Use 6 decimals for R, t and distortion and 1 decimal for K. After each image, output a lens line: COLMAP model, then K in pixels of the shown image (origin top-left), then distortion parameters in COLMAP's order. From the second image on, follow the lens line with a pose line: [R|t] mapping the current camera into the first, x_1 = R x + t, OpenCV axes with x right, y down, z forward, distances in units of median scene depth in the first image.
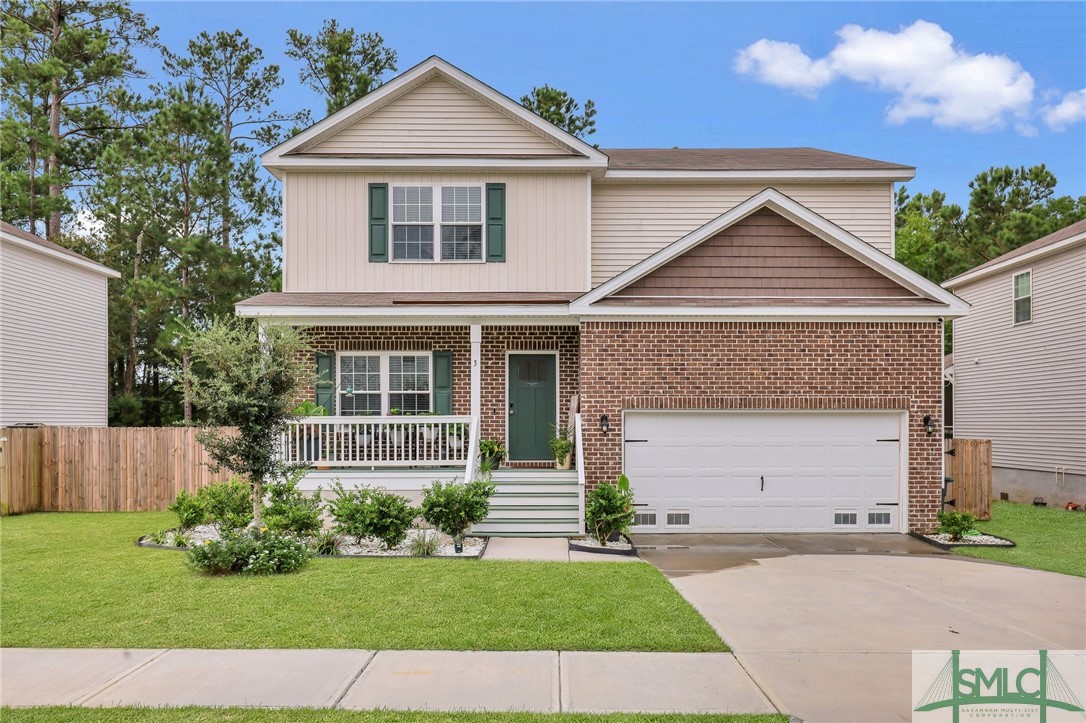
lens RADIAL K [[777.5, 0, 545.6], [0, 777.5, 409.2], [0, 0, 1]] dist [0.076490, -0.000071]
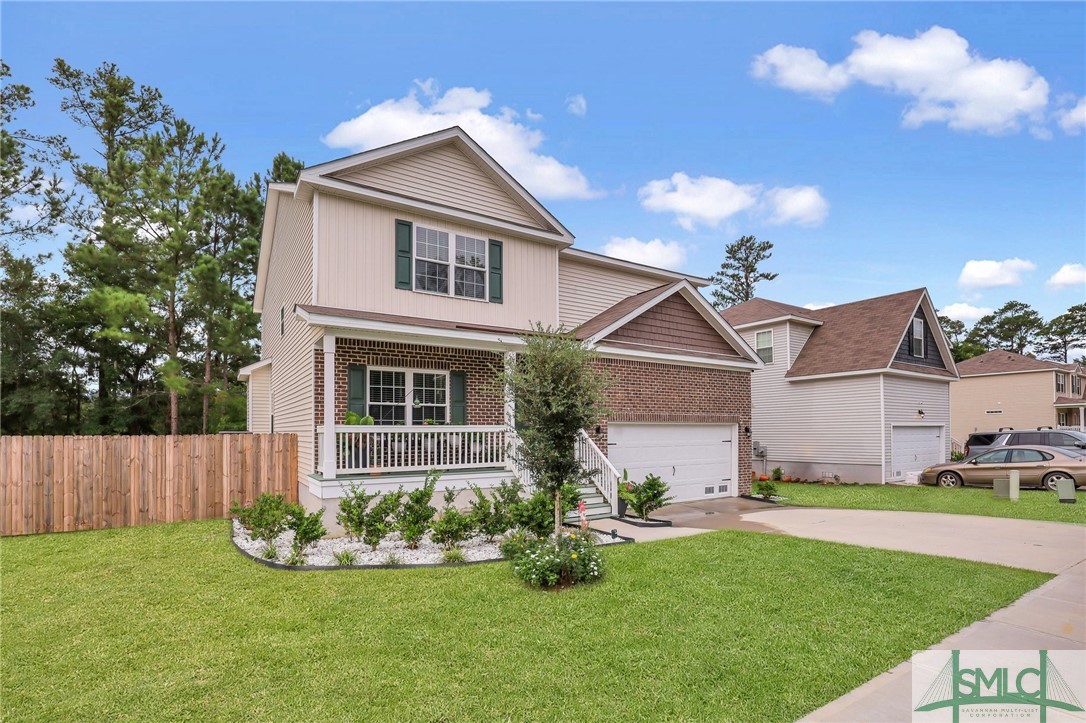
lens RADIAL K [[517.8, 0, 542.0], [0, 517.8, 422.1], [0, 0, 1]] dist [-0.001605, 0.000197]
pose [[0.845690, 0.008699, 0.533604, -0.443529], [-0.007570, 0.999962, -0.004304, 0.005597], [-0.533622, -0.000399, 0.845723, 0.259574]]
